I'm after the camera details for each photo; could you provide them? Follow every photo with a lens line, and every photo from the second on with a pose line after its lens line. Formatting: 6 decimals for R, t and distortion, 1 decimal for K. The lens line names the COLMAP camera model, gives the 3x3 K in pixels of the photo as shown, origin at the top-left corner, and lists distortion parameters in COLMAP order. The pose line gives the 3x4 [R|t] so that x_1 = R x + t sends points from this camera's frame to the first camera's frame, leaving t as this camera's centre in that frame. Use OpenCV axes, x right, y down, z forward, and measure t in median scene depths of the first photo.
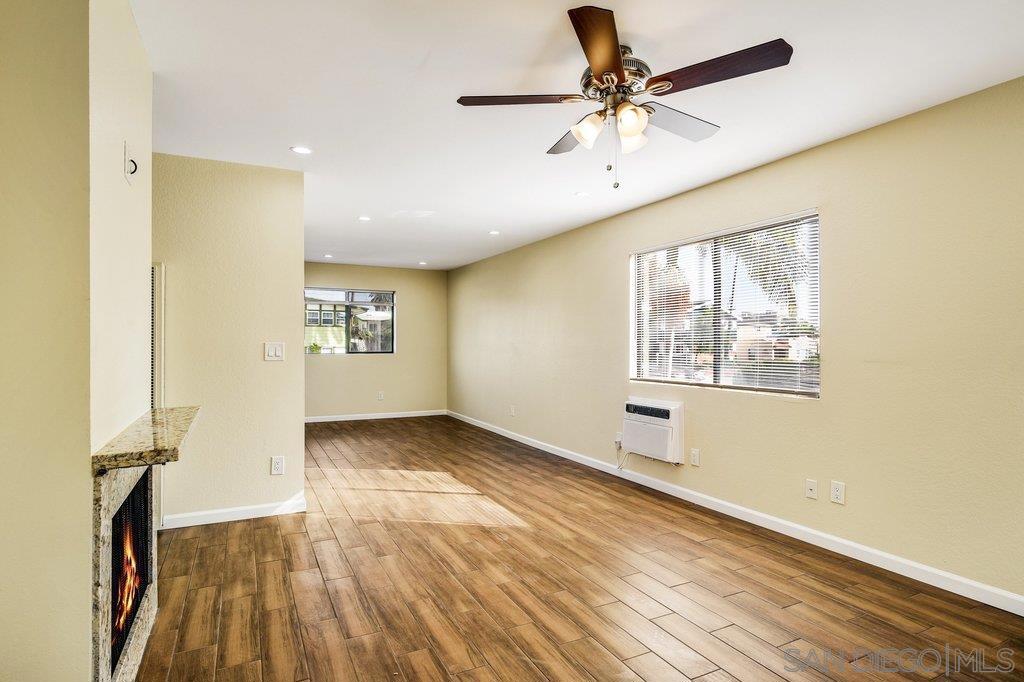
lens RADIAL K [[539.1, 0, 515.8], [0, 539.1, 340.6], [0, 0, 1]] dist [-0.011711, 0.000836]
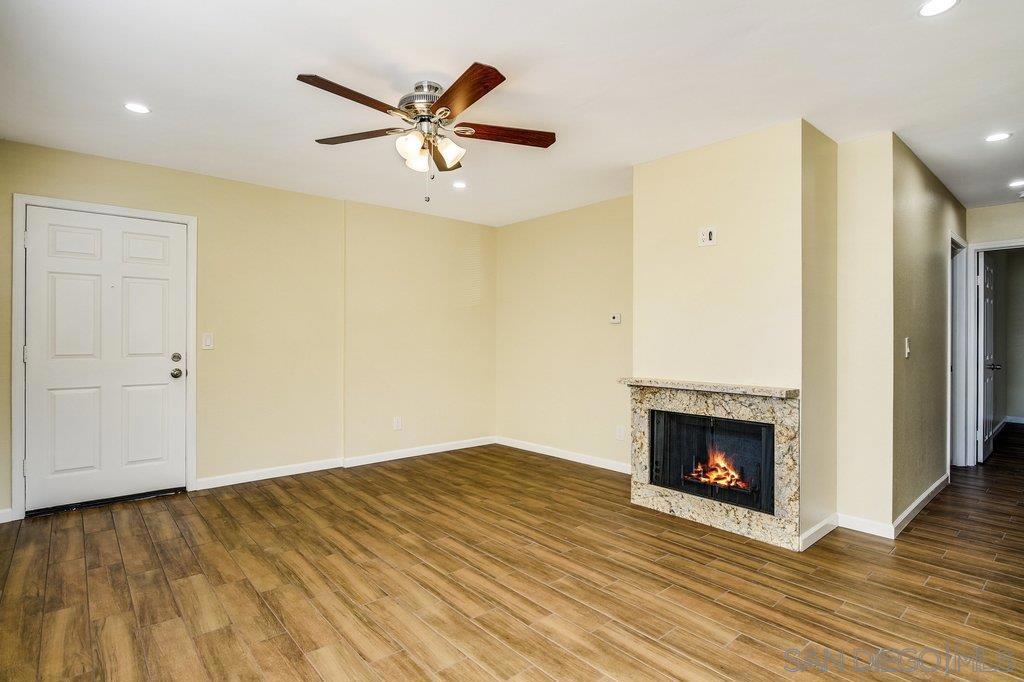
lens RADIAL K [[521.5, 0, 509.6], [0, 521.5, 341.3], [0, 0, 1]] dist [-0.015116, -0.000167]
pose [[-0.970967, -0.006484, -0.239126, 0.188856], [-0.007540, 0.999965, 0.003504, 0.011987], [0.239095, 0.005205, -0.970982, 1.451406]]
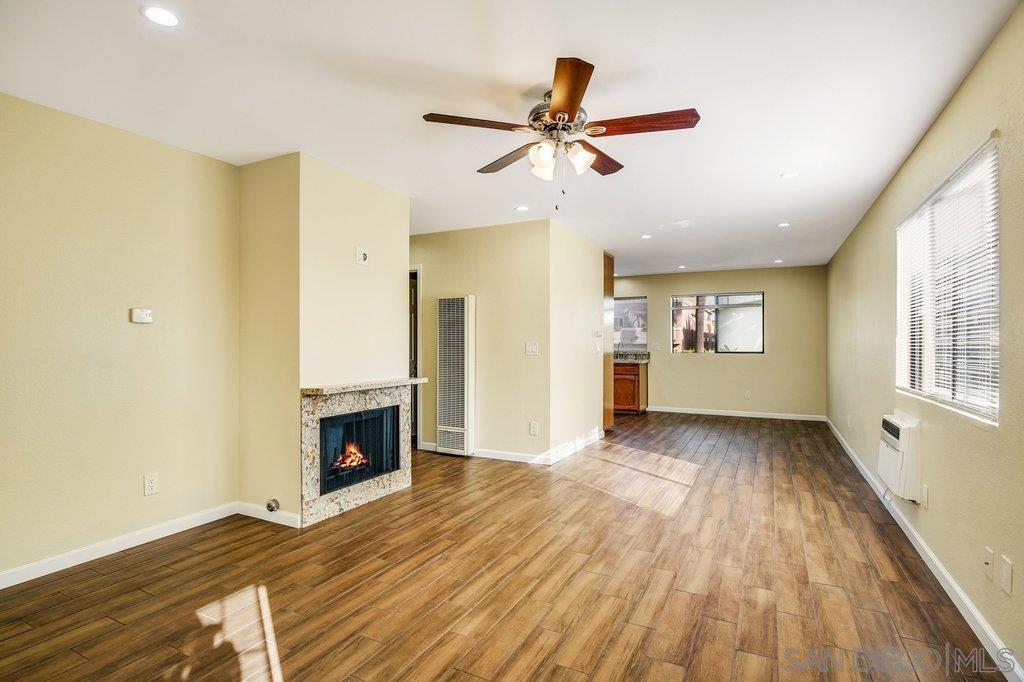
lens RADIAL K [[509.9, 0, 514.2], [0, 509.9, 344.2], [0, 0, 1]] dist [-0.016790, -0.002208]
pose [[0.595590, -0.001254, -0.803287, 0.694378], [0.004395, 0.999989, 0.001697, 0.006499], [0.803276, -0.004542, 0.595589, 0.175074]]
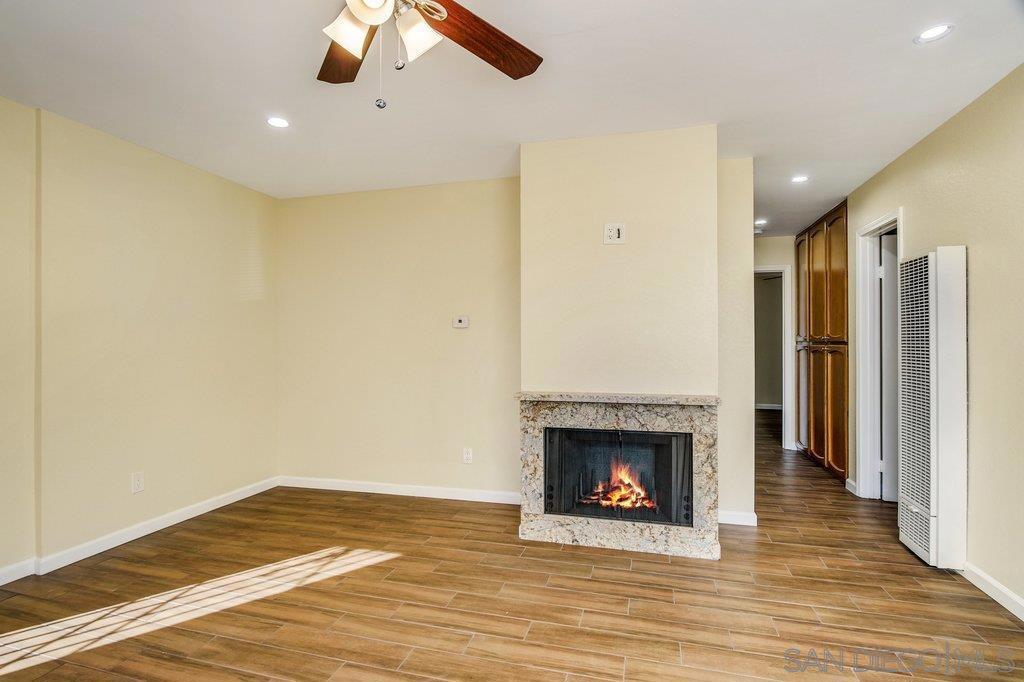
lens RADIAL K [[509.9, 0, 512.6], [0, 509.9, 344.7], [0, 0, 1]] dist [-0.016790, -0.002208]
pose [[-0.673521, -0.002251, -0.739165, 0.361975], [-0.000481, 0.999996, -0.002607, 0.009109], [0.739168, -0.001400, -0.673519, 1.042519]]
